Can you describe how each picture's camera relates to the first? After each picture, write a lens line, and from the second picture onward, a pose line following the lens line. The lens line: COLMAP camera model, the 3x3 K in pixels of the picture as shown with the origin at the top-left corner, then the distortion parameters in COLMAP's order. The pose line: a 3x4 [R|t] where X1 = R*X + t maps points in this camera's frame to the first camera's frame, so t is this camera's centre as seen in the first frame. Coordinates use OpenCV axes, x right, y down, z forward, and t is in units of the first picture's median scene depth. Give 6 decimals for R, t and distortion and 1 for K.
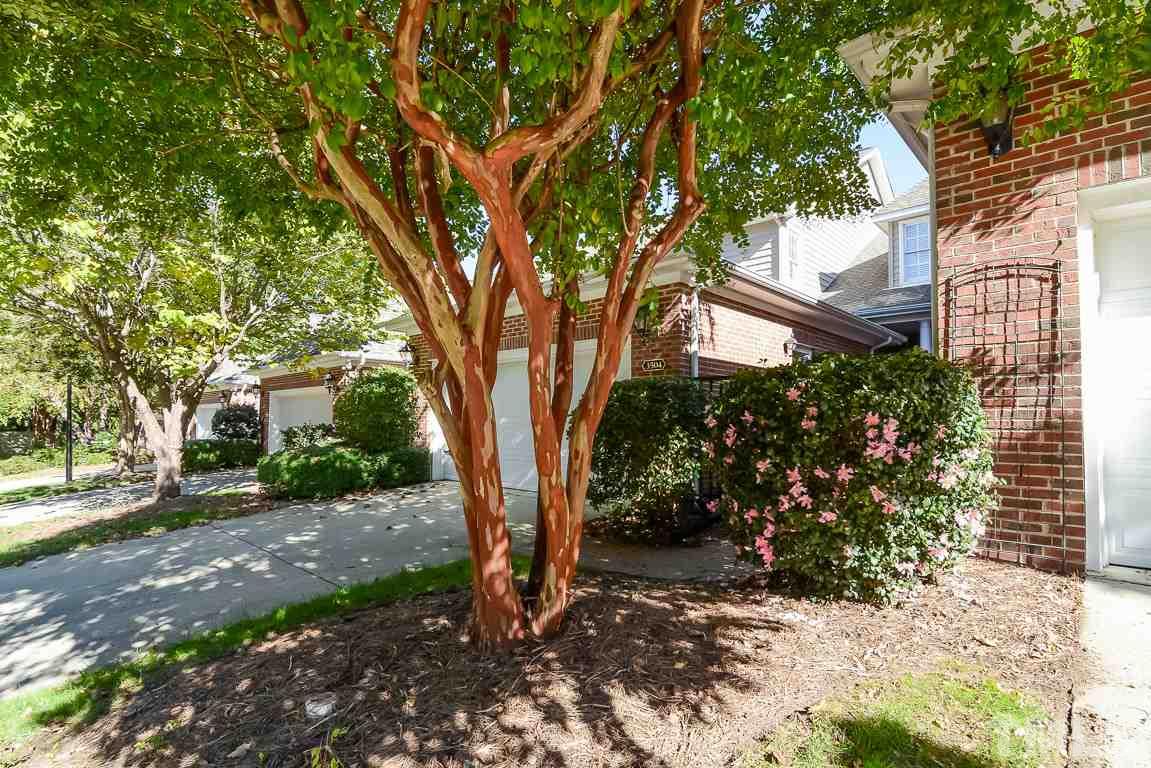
lens RADIAL K [[562.9, 0, 573.8], [0, 562.9, 404.3], [0, 0, 1]] dist [0.001057, 0.000000]
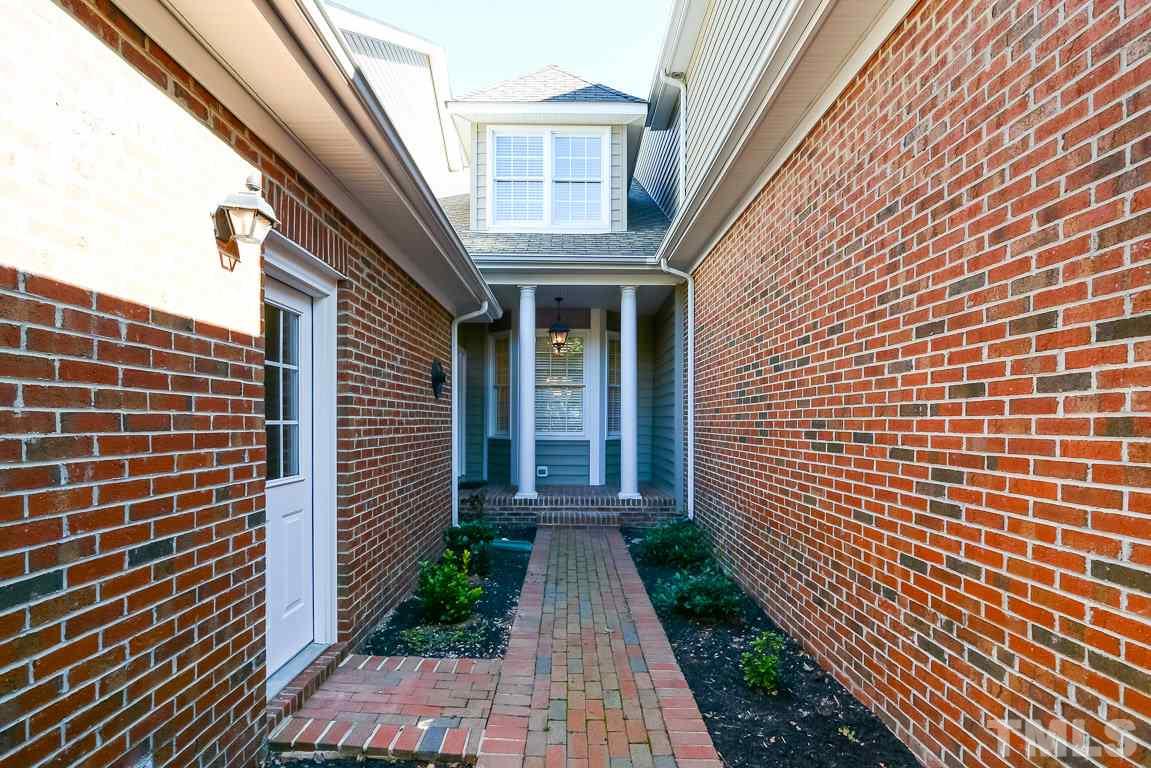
lens RADIAL K [[576.5, 0, 572.1], [0, 576.5, 423.7], [0, 0, 1]] dist [-0.013394, -0.000294]
pose [[0.719383, -0.006564, 0.694583, 0.401352], [-0.020547, 0.999317, 0.030725, -0.035519], [-0.694310, -0.036374, 0.718756, 0.921604]]
